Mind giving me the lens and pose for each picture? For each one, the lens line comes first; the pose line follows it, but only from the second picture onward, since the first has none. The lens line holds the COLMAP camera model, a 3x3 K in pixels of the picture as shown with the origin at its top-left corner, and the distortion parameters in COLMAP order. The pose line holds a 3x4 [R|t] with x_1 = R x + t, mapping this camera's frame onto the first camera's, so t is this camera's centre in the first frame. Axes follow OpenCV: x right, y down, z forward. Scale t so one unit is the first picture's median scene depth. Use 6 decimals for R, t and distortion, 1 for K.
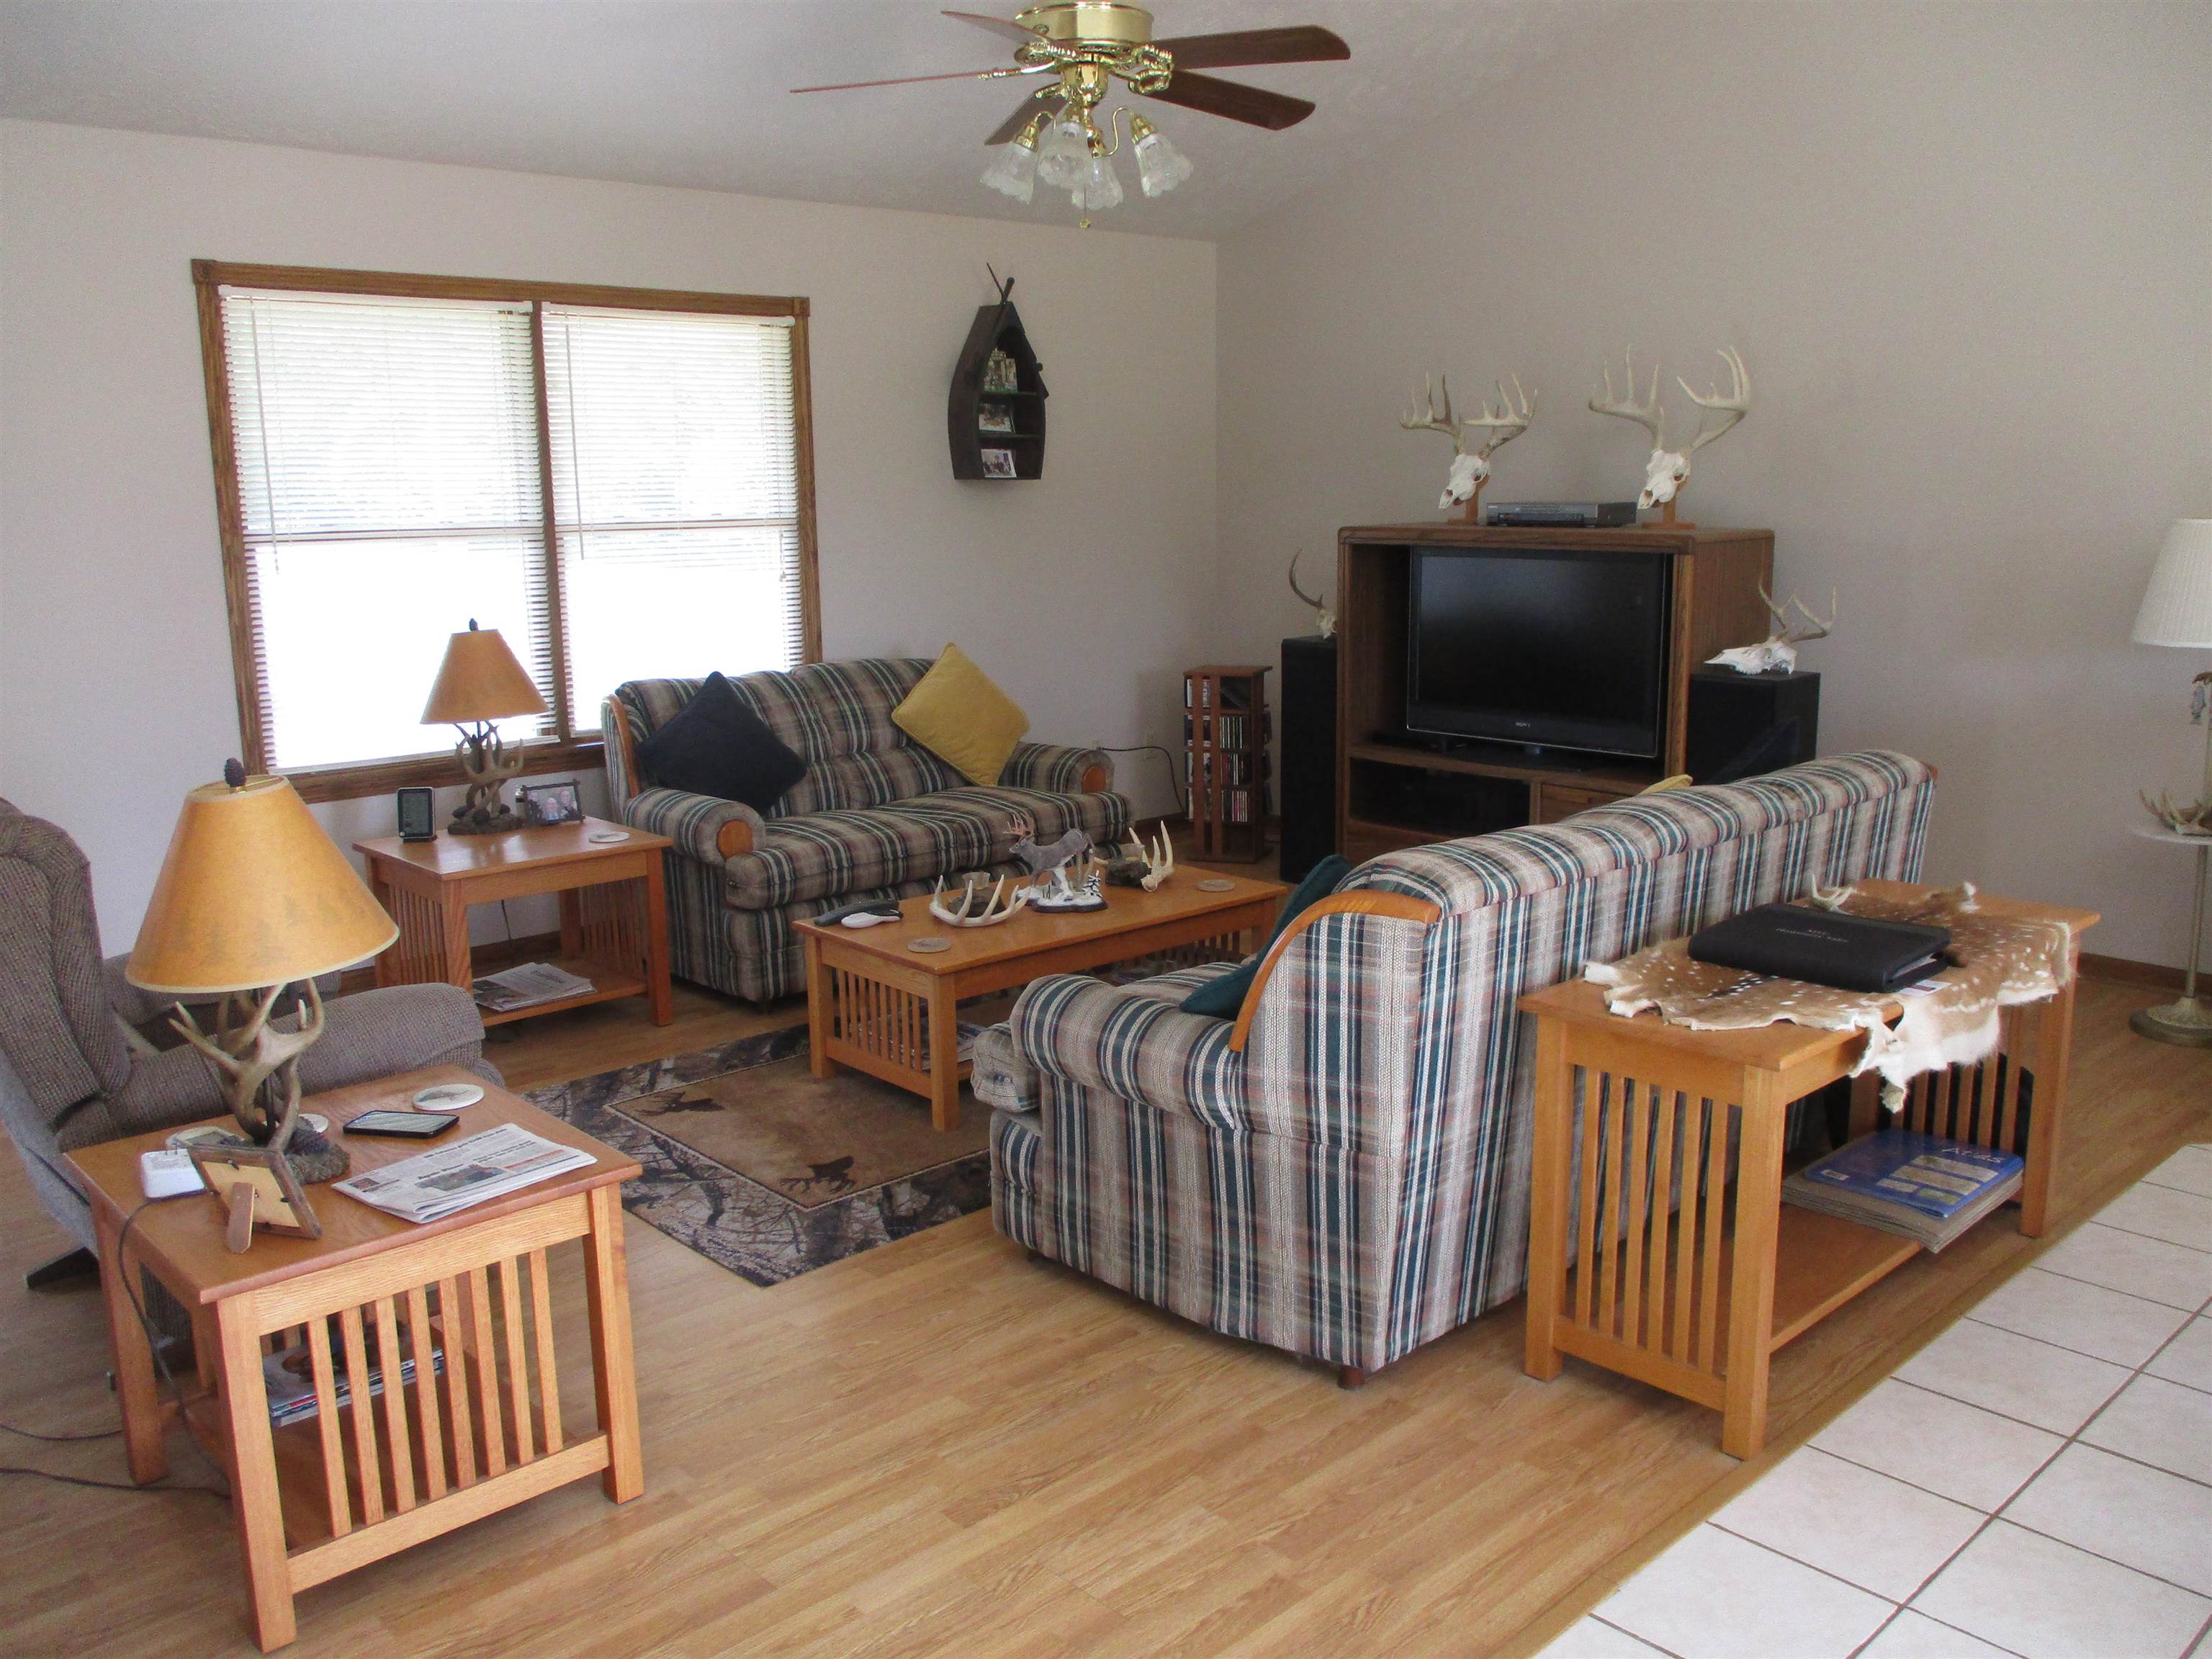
lens RADIAL K [[1818.3, 0, 1116.5], [0, 1818.3, 832.9], [0, 0, 1]] dist [-0.041705, 0.012559]
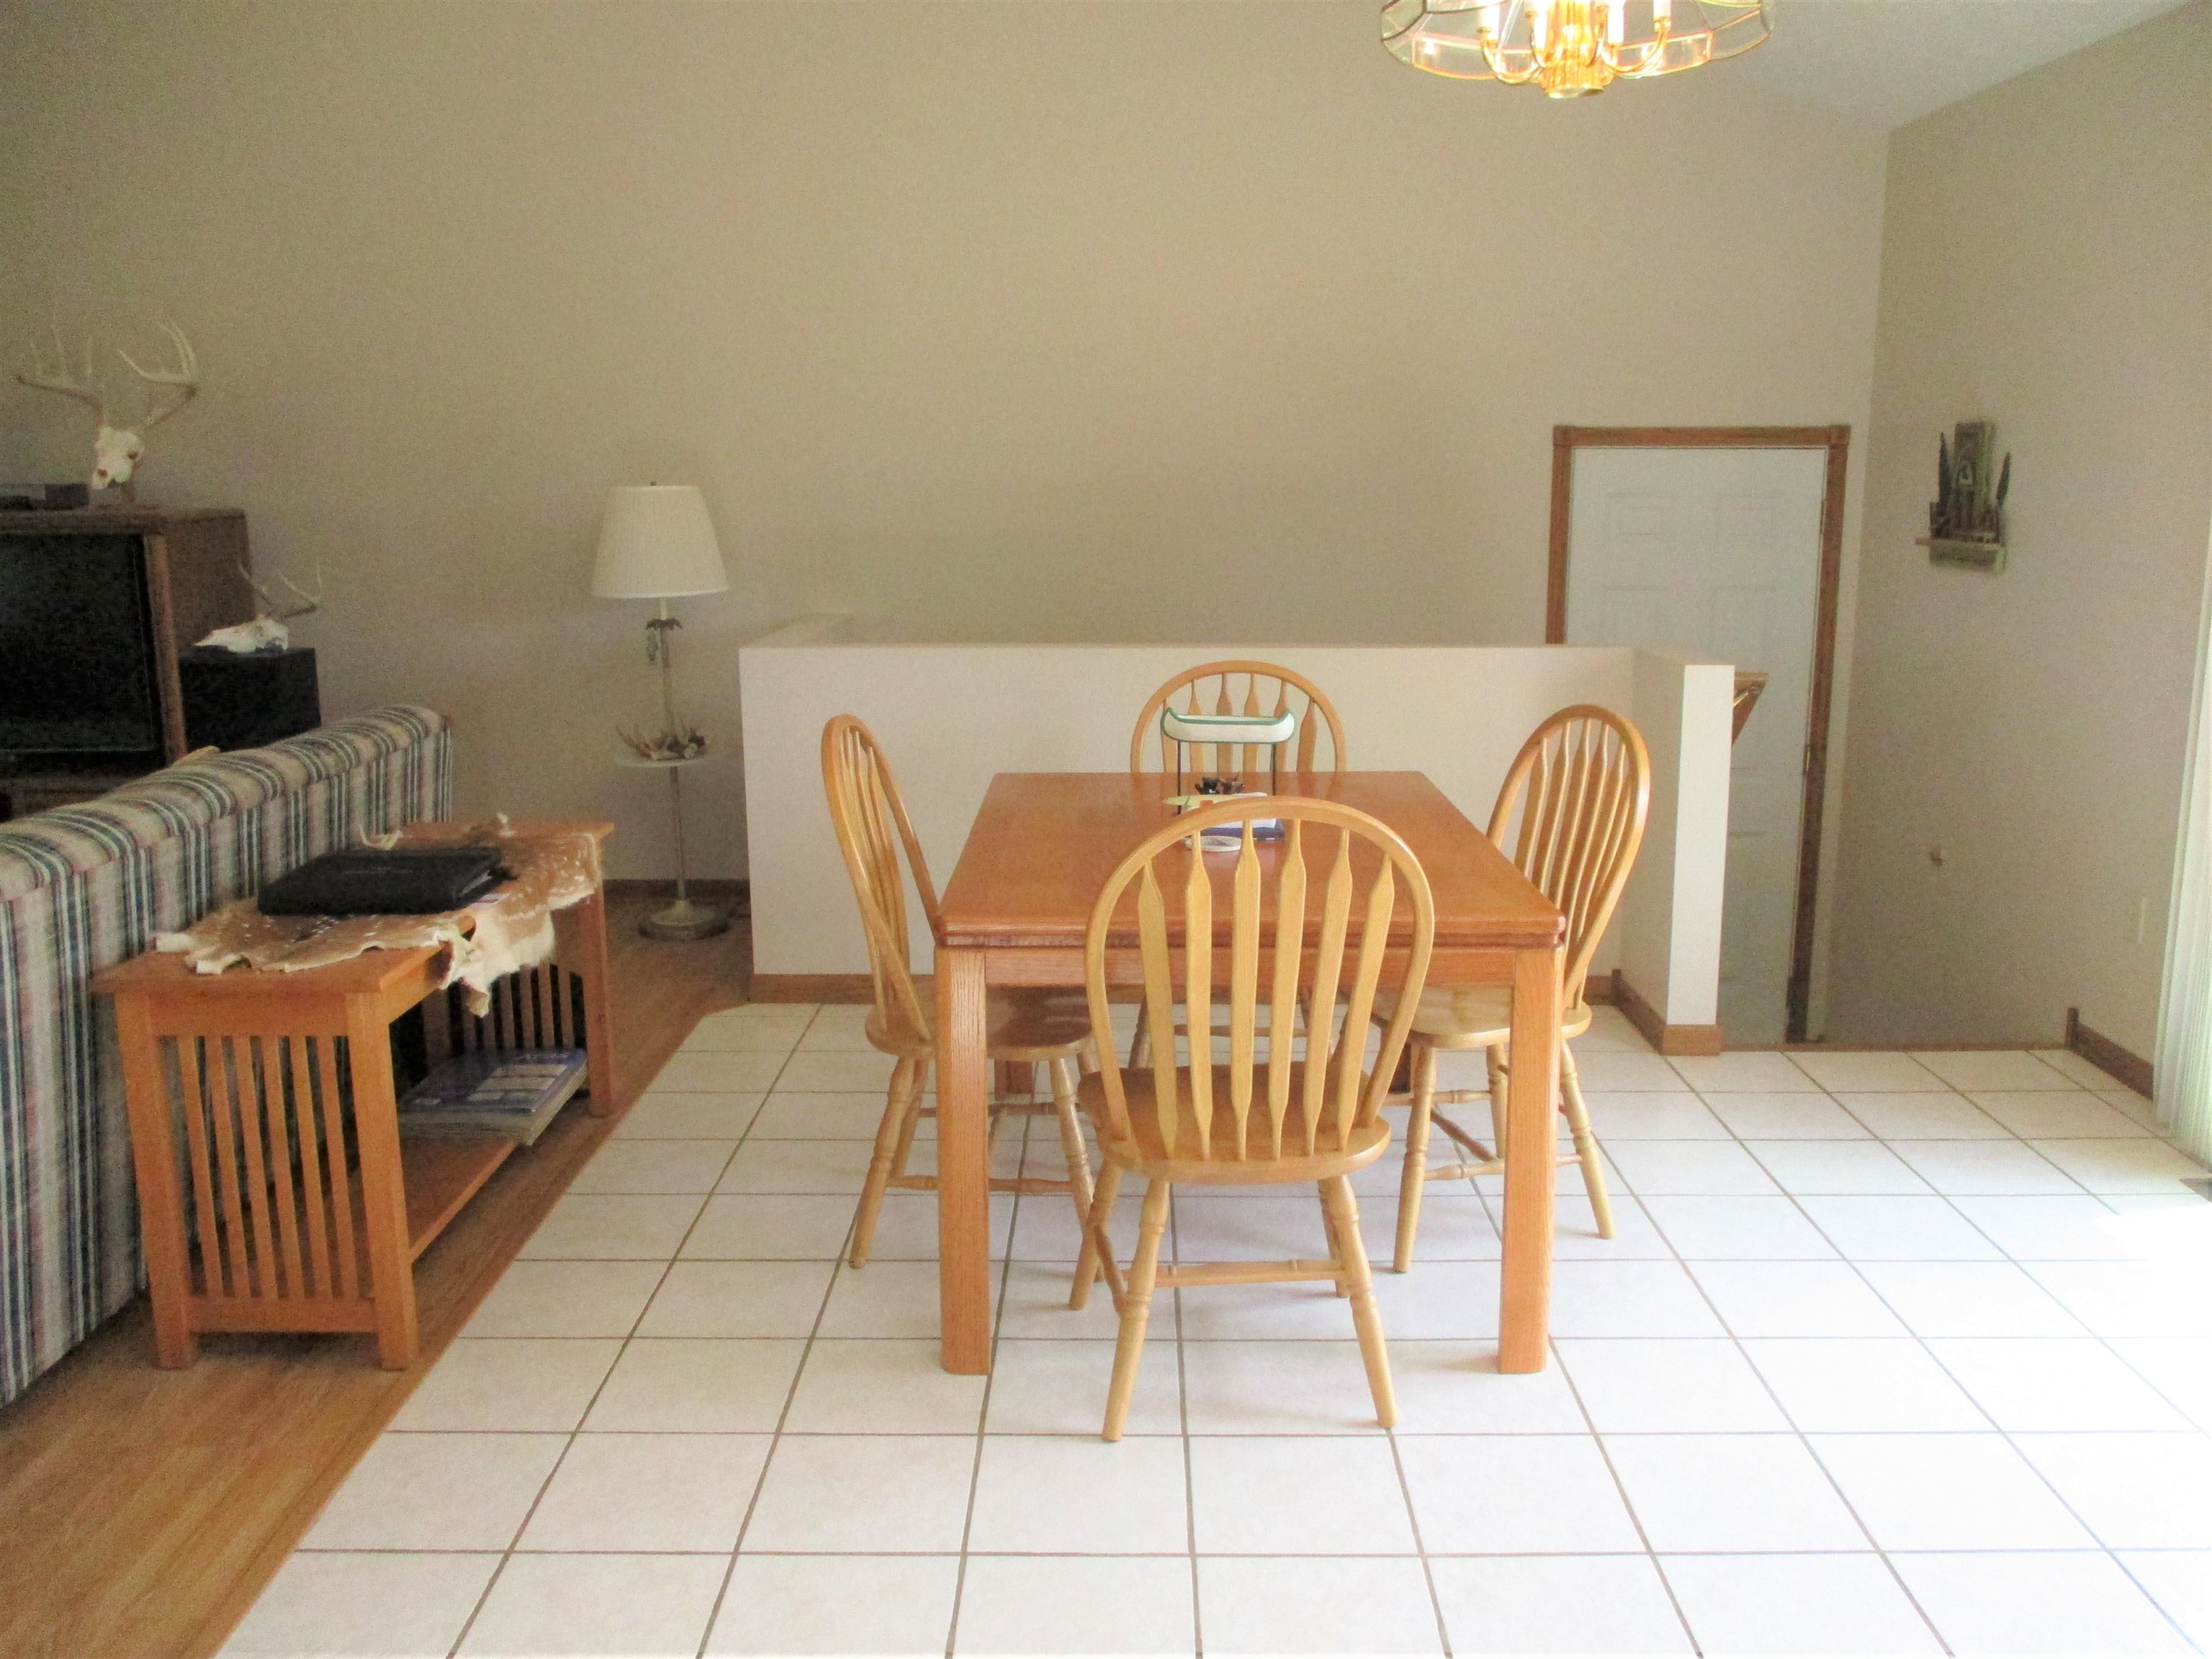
lens RADIAL K [[1818.3, 0, 1116.5], [0, 1818.3, 832.9], [0, 0, 1]] dist [-0.041705, 0.012559]
pose [[0.688219, -0.134910, 0.712849, -0.062357], [0.135779, 0.989149, 0.056113, 0.032041], [-0.712684, 0.058172, 0.699069, -0.040263]]
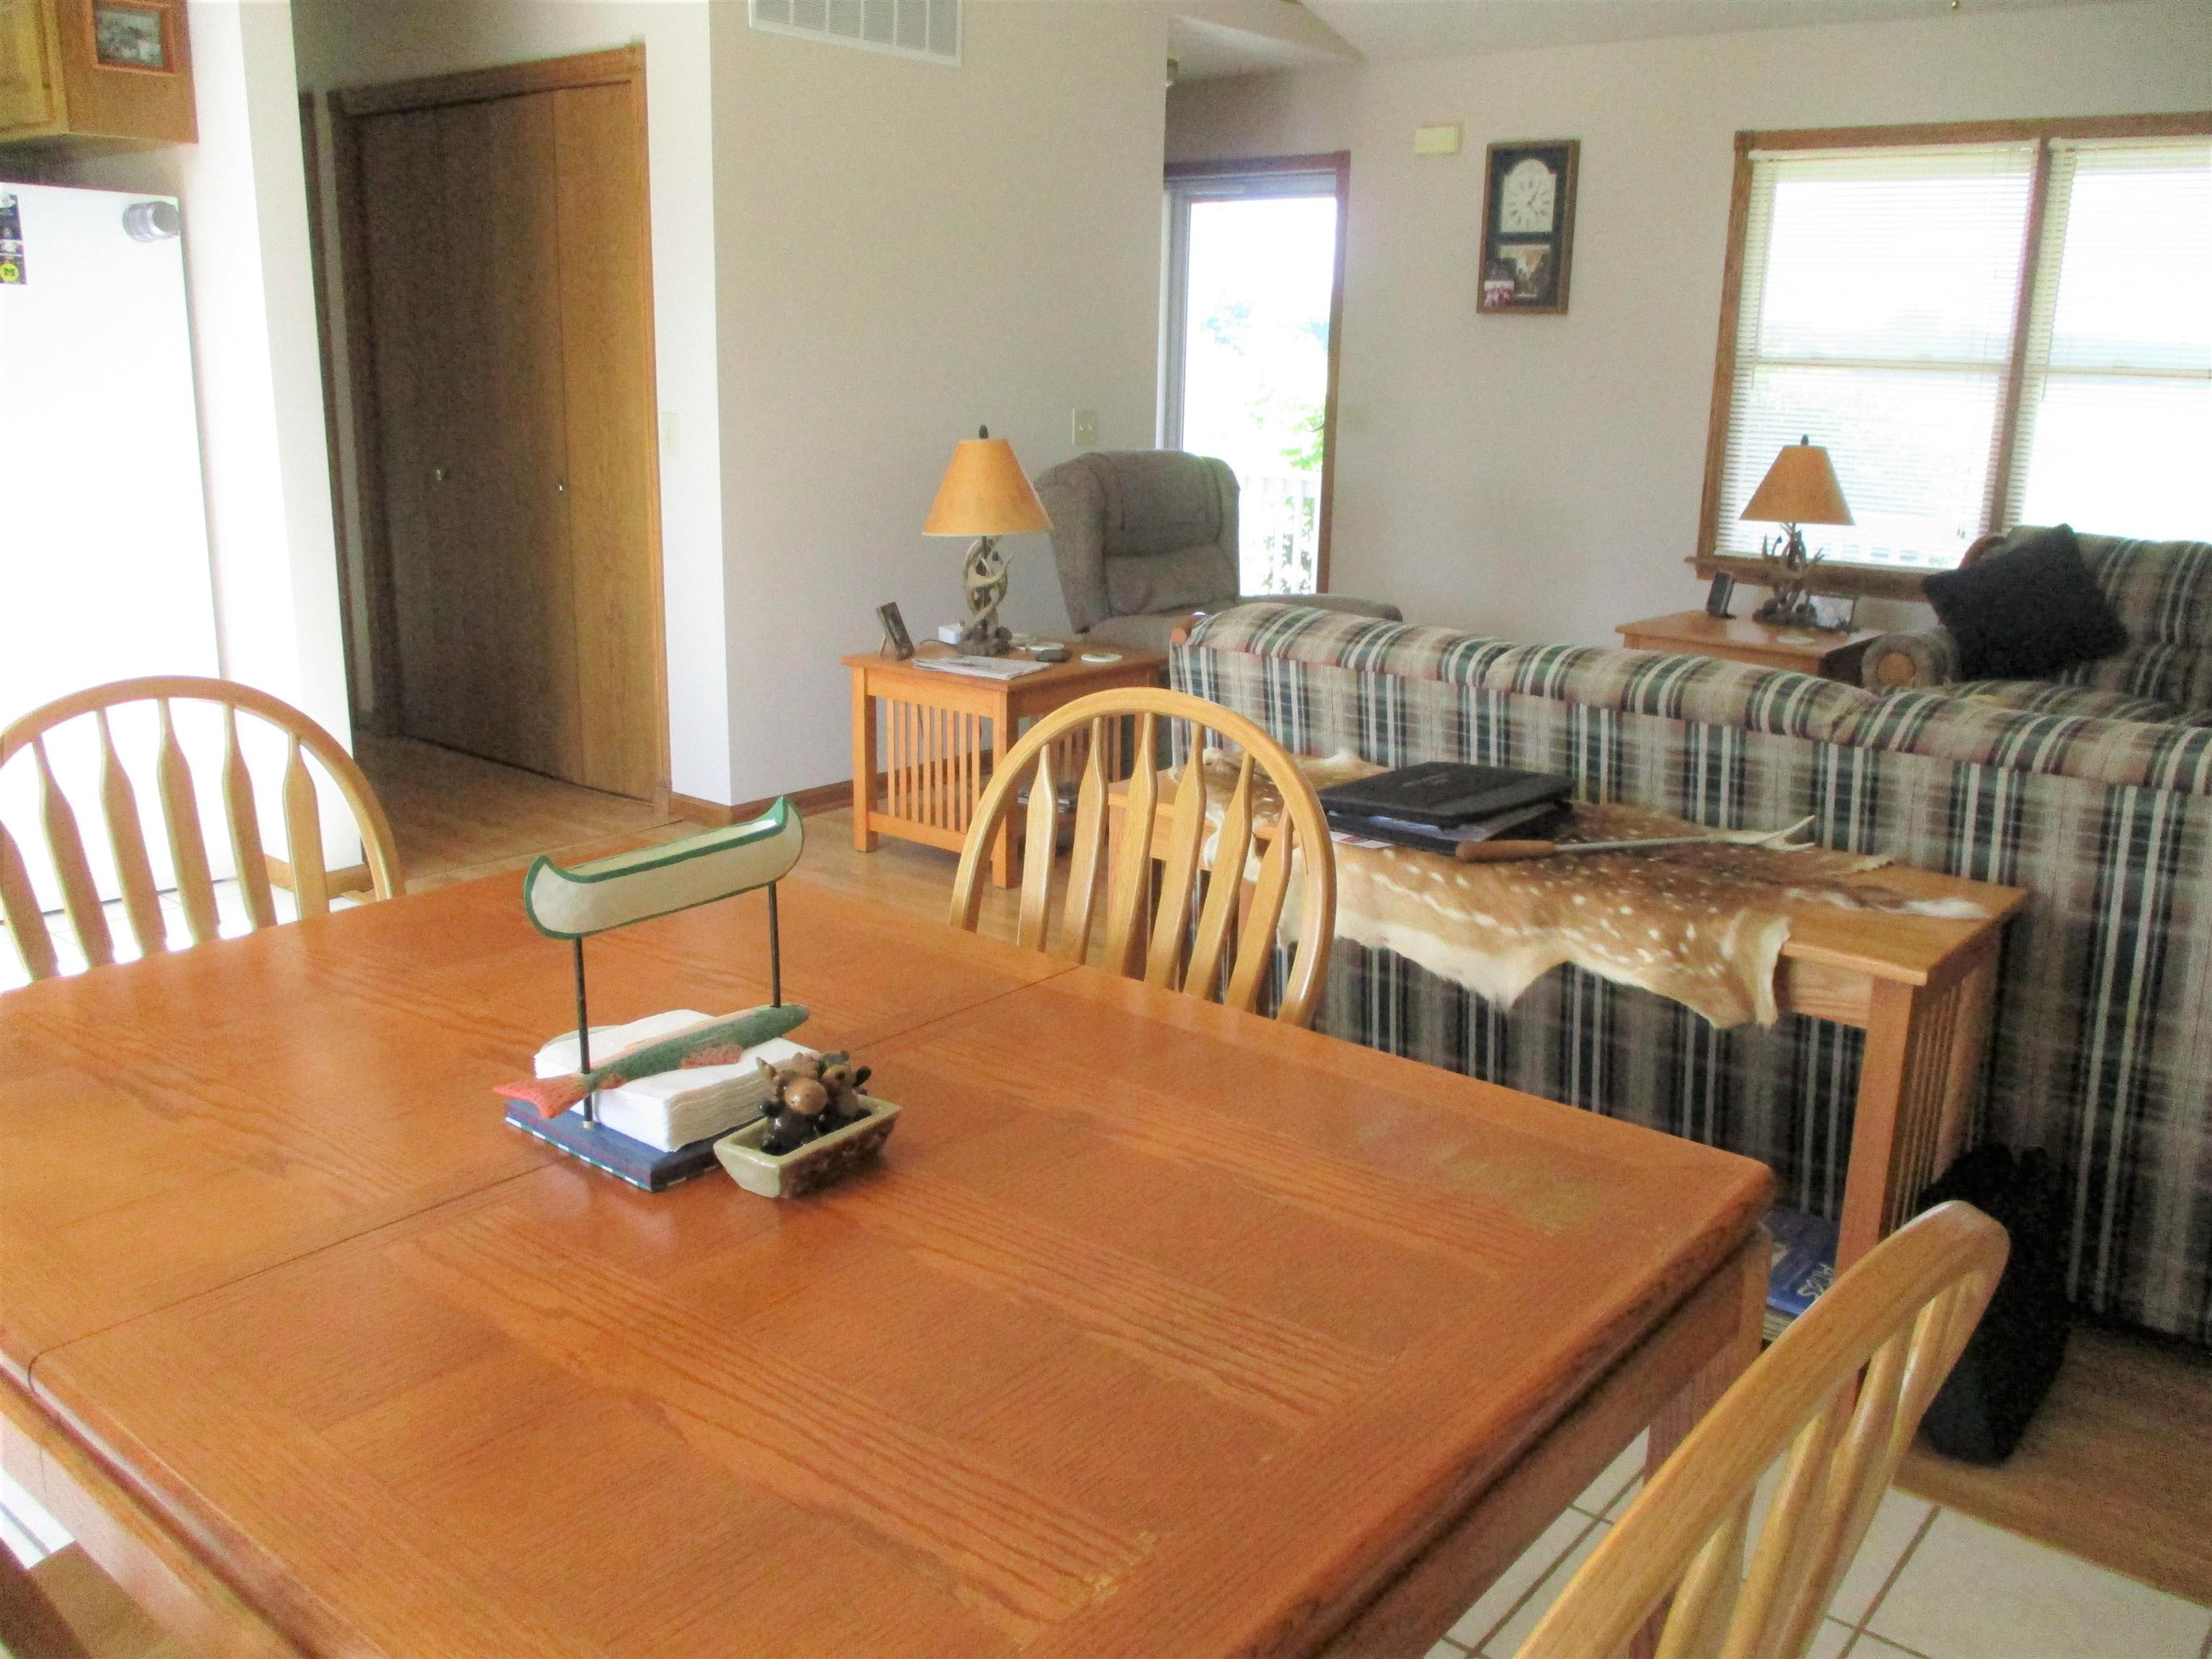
lens RADIAL K [[1818.3, 0, 1116.5], [0, 1818.3, 832.9], [0, 0, 1]] dist [-0.041705, 0.012559]
pose [[0.129840, 0.277137, -0.952017, 1.224591], [-0.212404, 0.945630, 0.246309, -0.114458], [0.968518, 0.170231, 0.181646, 0.688219]]
